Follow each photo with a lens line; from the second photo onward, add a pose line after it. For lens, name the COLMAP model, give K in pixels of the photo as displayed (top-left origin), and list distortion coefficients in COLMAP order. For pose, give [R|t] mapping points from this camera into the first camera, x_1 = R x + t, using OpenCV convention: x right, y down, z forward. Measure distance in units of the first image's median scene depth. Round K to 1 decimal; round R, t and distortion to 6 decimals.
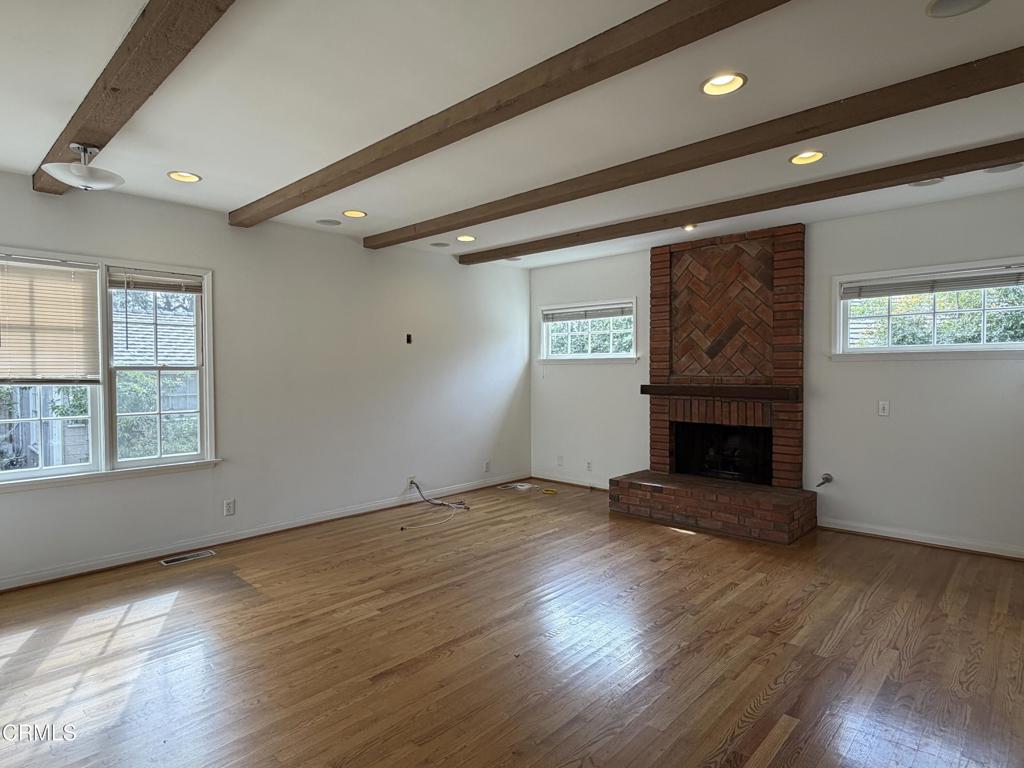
lens RADIAL K [[567.4, 0, 512.2], [0, 567.4, 382.4], [0, 0, 1]] dist [0.001356, 0.001347]
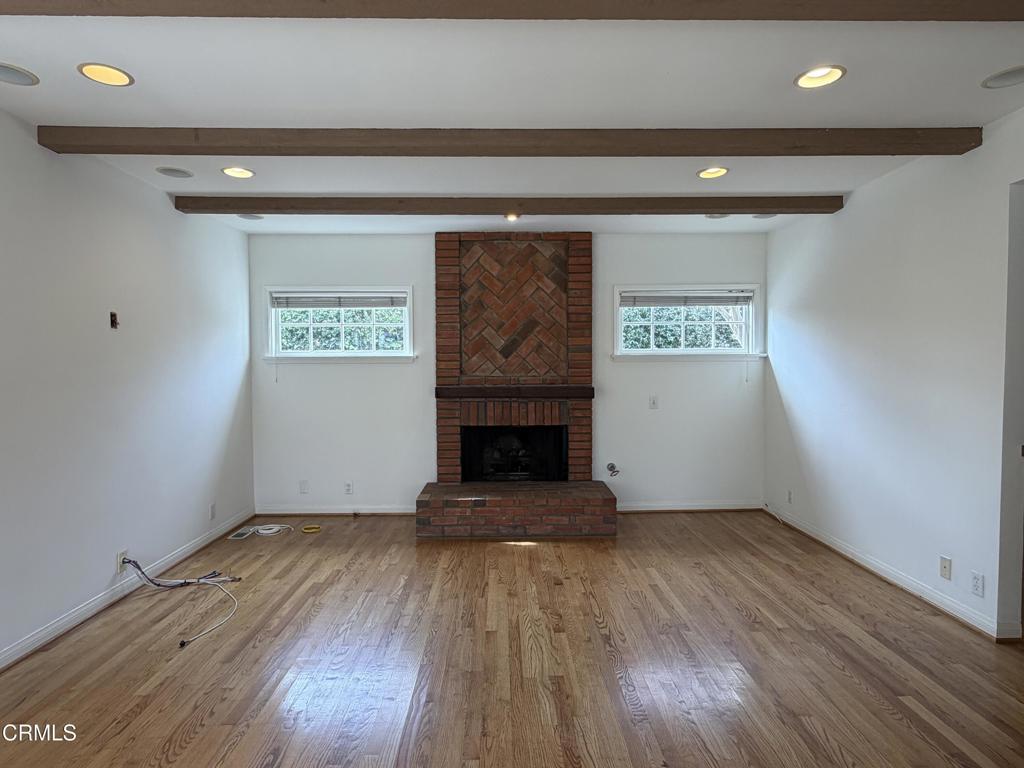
lens RADIAL K [[567.4, 0, 511.5], [0, 567.4, 383.3], [0, 0, 1]] dist [0.001356, 0.001347]
pose [[0.719151, -0.022191, 0.694499, -0.316280], [0.019044, 0.999744, 0.012224, -0.011048], [-0.694592, 0.004435, 0.719390, 0.306202]]
